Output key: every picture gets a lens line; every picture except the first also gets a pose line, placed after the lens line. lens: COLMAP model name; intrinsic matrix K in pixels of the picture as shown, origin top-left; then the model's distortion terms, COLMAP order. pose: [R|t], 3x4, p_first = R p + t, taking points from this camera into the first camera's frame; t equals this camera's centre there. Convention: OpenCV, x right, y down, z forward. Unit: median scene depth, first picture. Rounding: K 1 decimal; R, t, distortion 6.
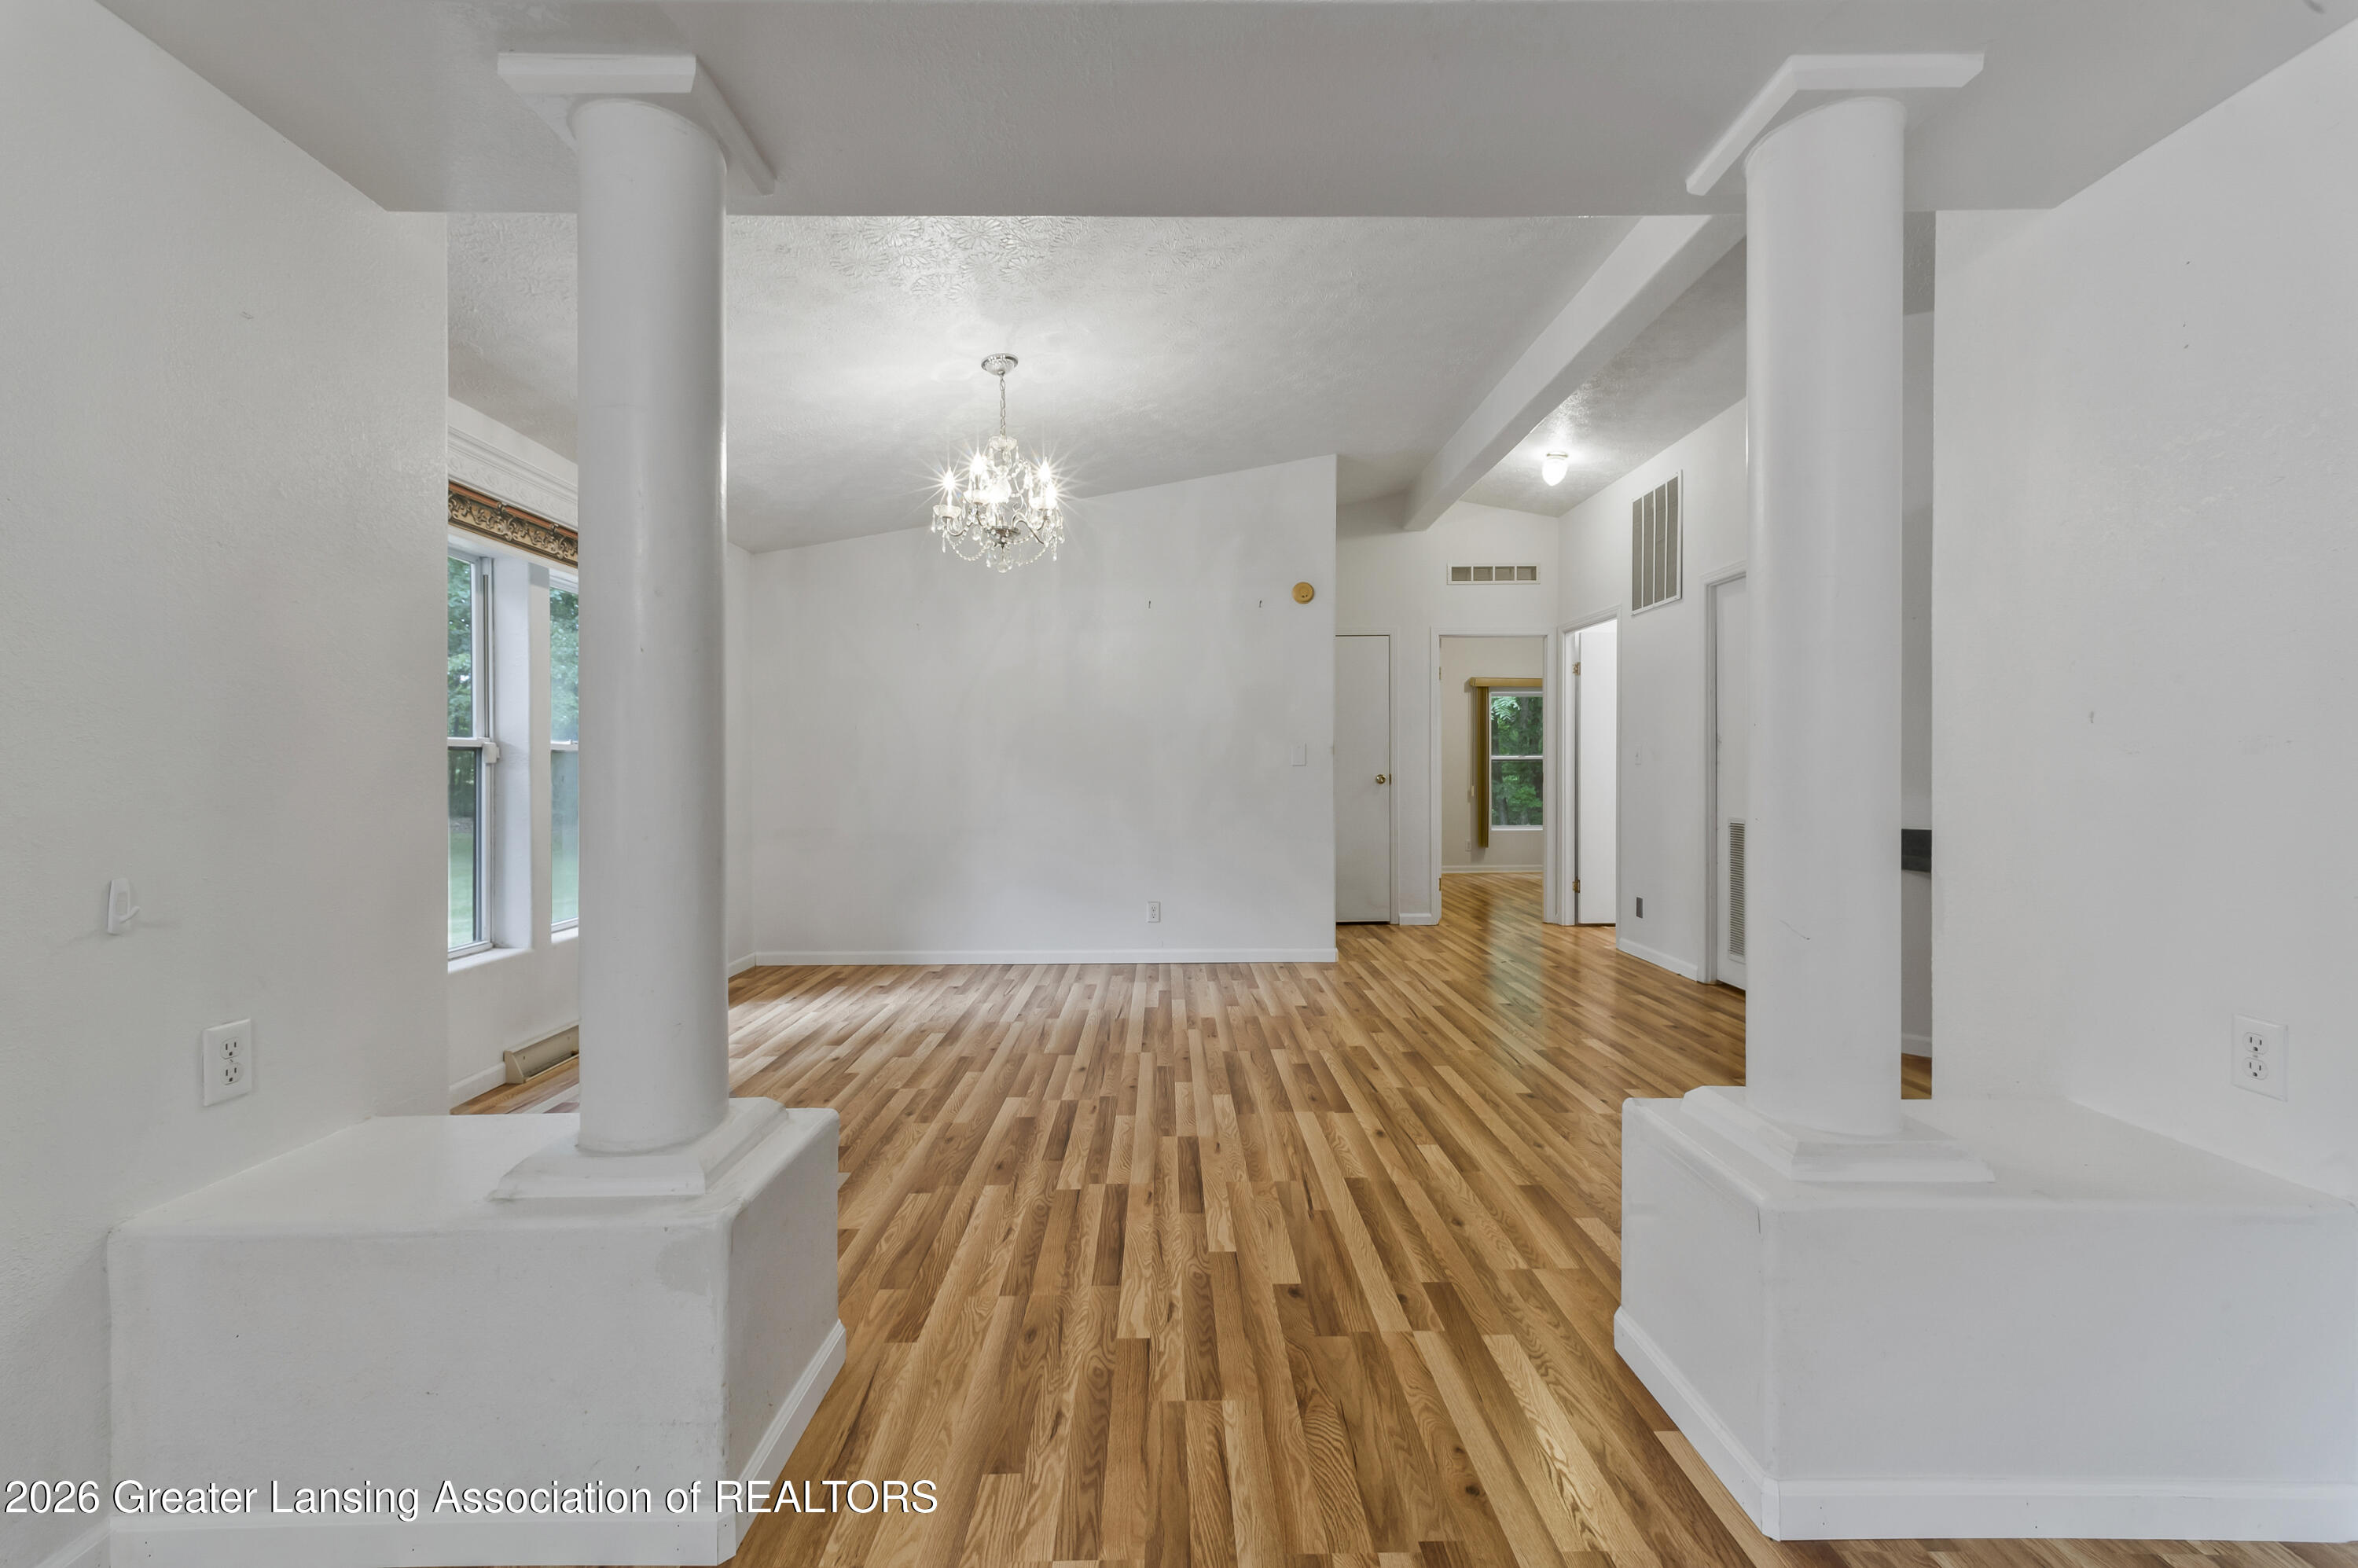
lens RADIAL K [[955.7, 0, 1184.9], [0, 955.7, 773.6], [0, 0, 1]] dist [0.001827, 0.000101]
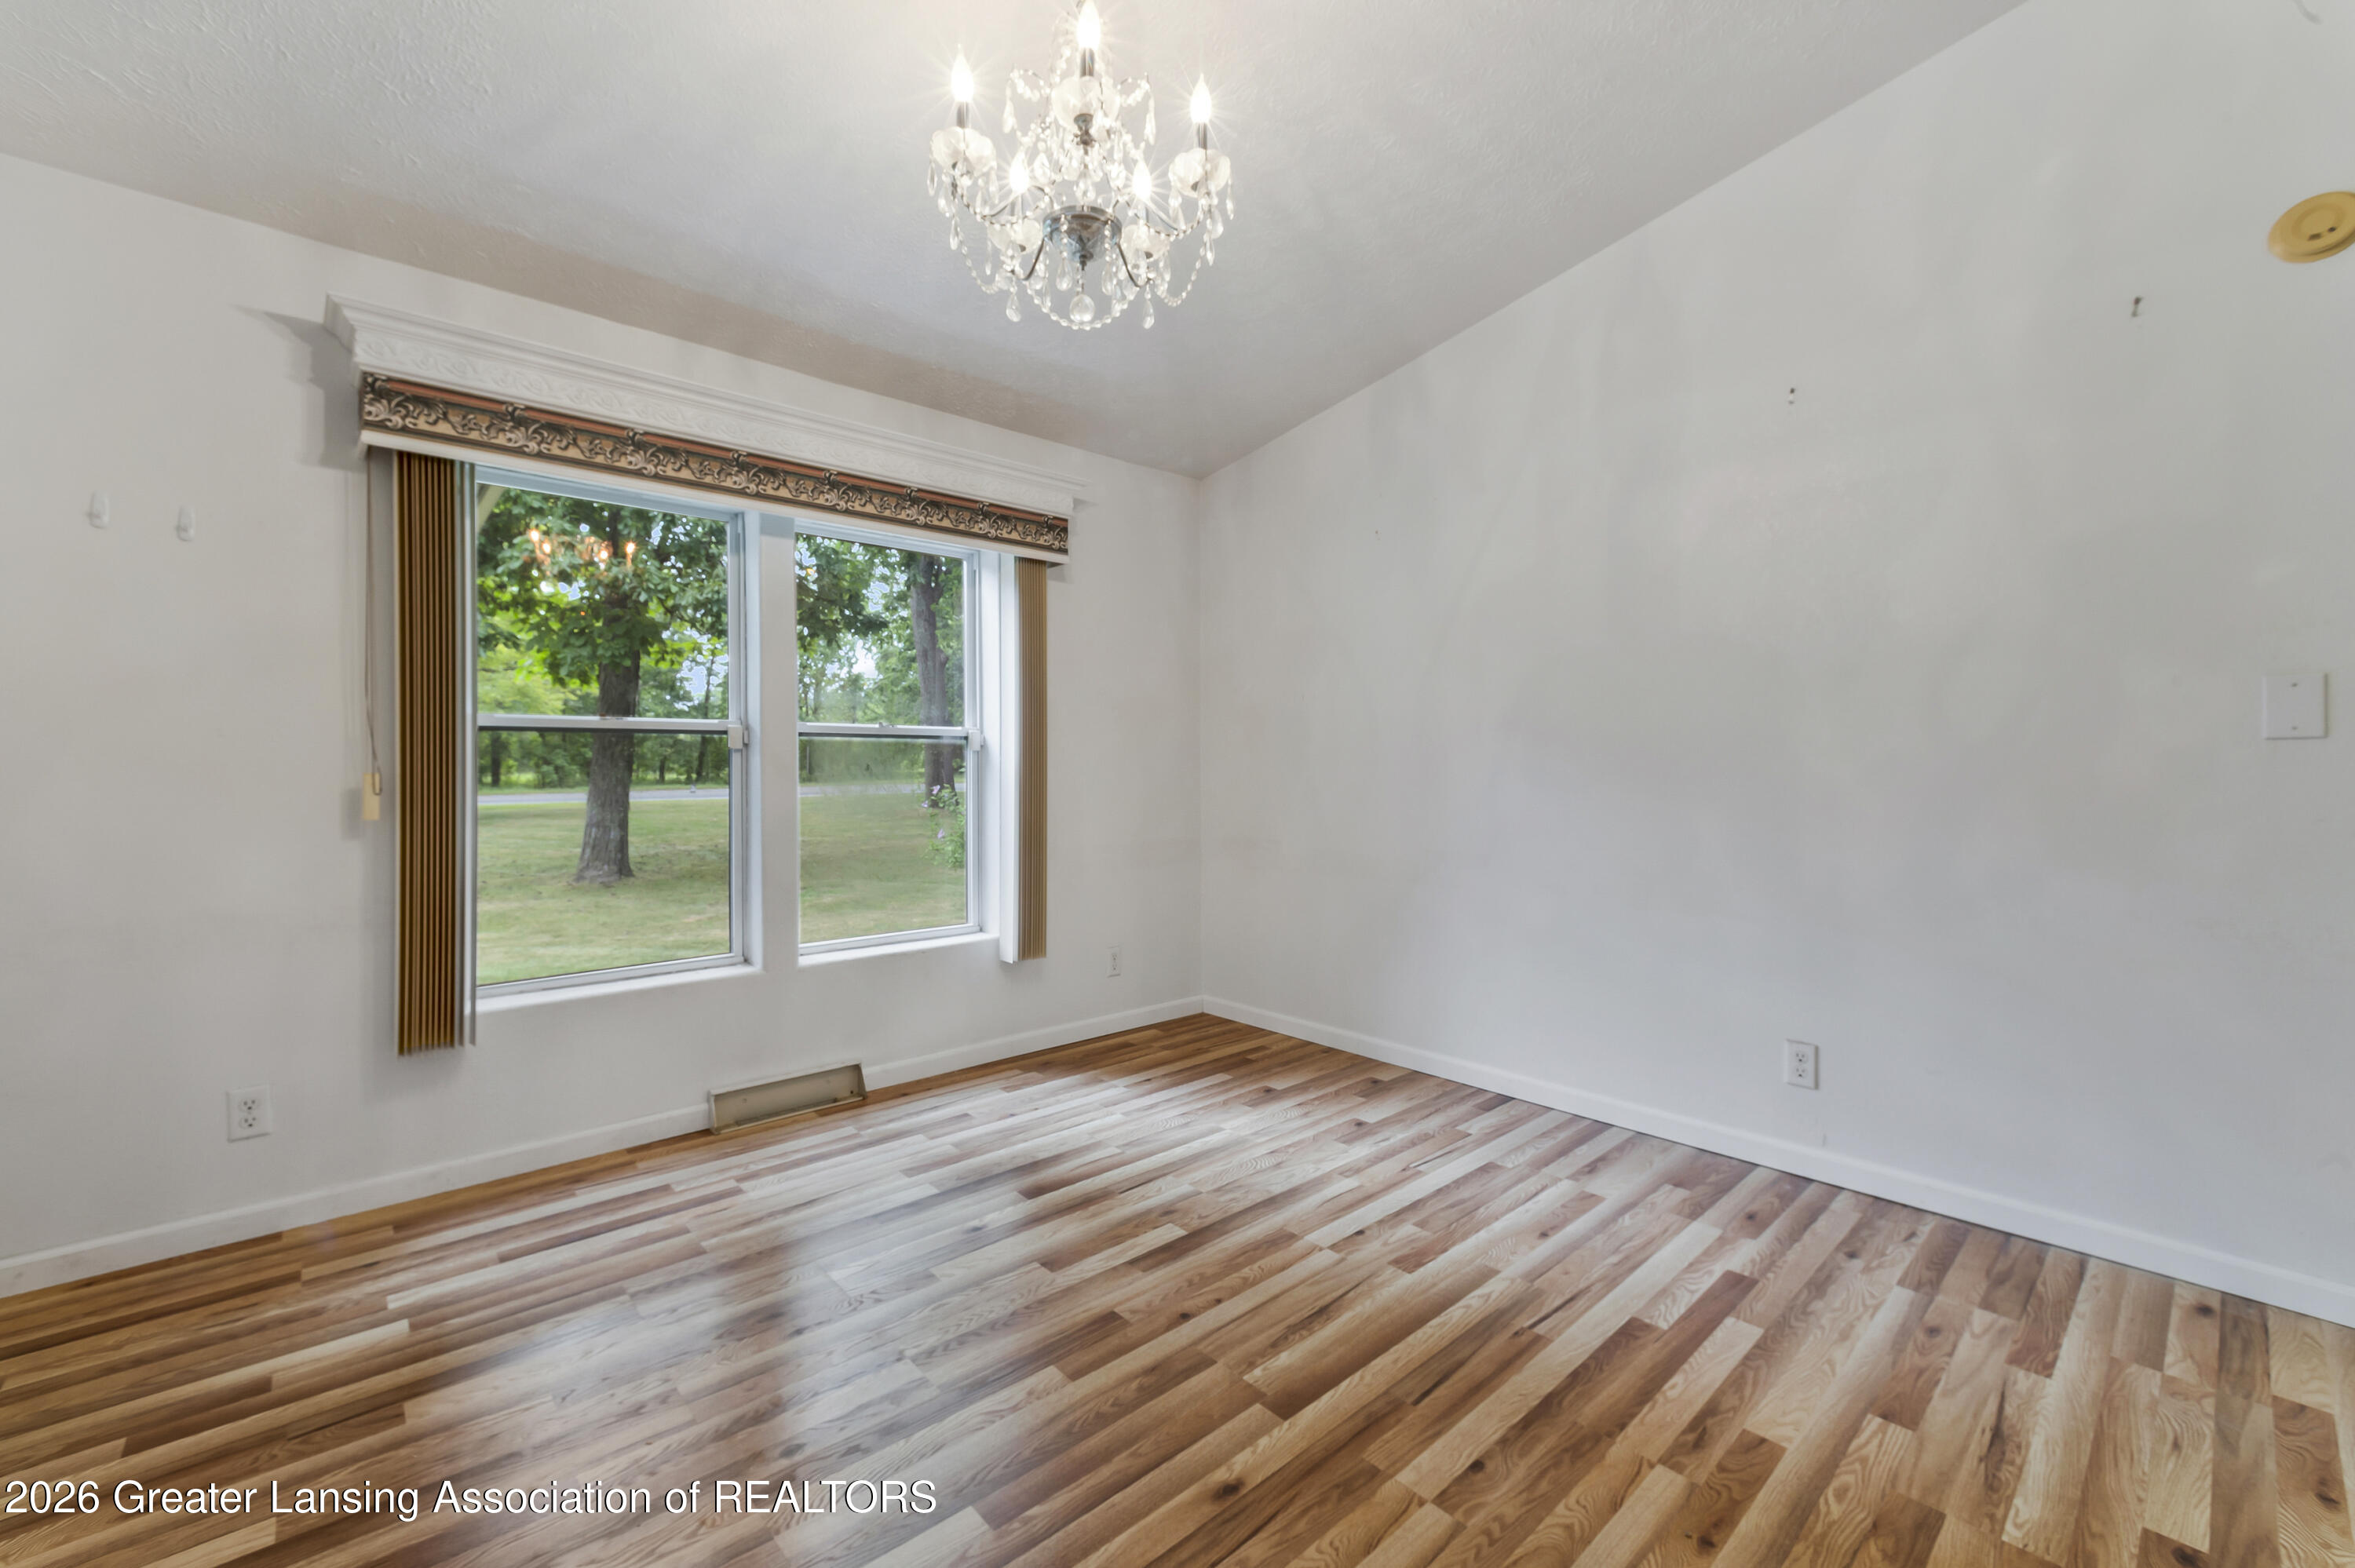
lens RADIAL K [[962.2, 0, 1163.2], [0, 962.2, 772.3], [0, 0, 1]] dist [0.001215, 0.000259]
pose [[0.647693, 0.004880, -0.761886, 0.201838], [-0.000068, 0.999980, 0.006347, 0.004143], [0.761902, -0.004059, 0.647680, 0.791825]]
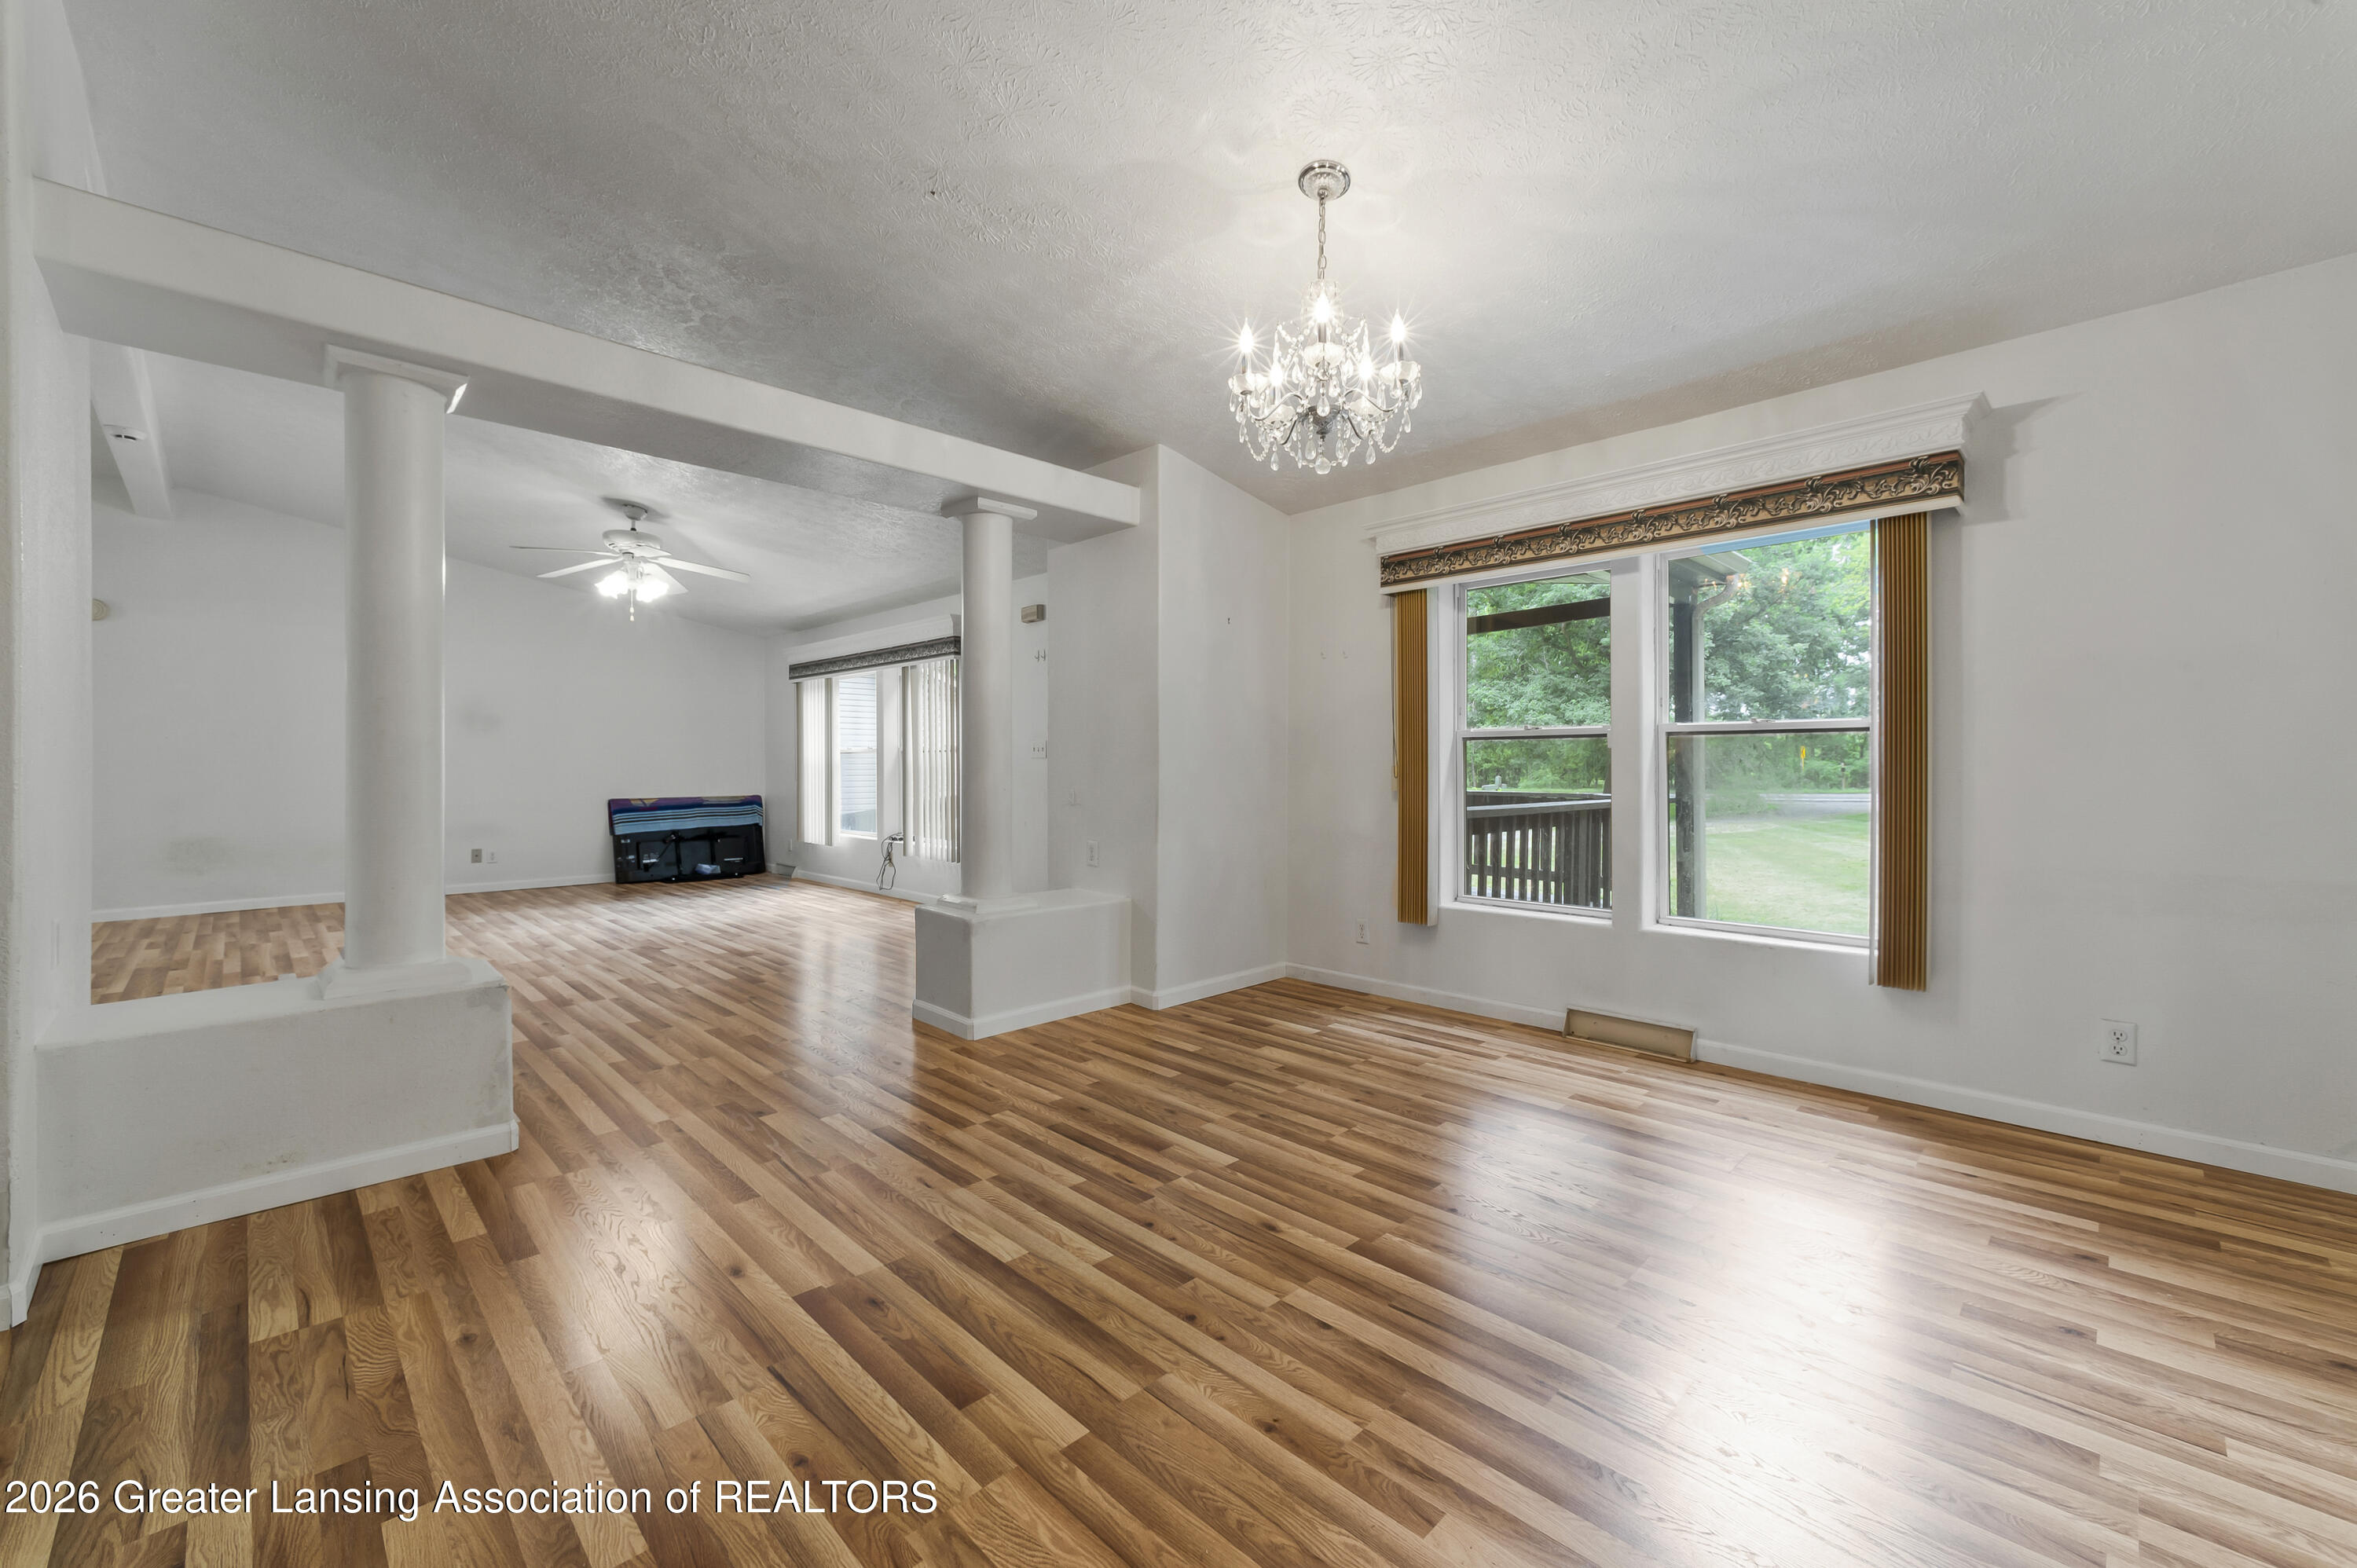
lens RADIAL K [[938.1, 0, 1180.9], [0, 938.1, 777.3], [0, 0, 1]] dist [0.006712, 0.000107]
pose [[-0.726571, 0.013440, -0.686960, 0.393890], [0.003443, 0.999867, 0.015921, 0.002878], [0.687083, 0.009202, -0.726521, 1.552569]]
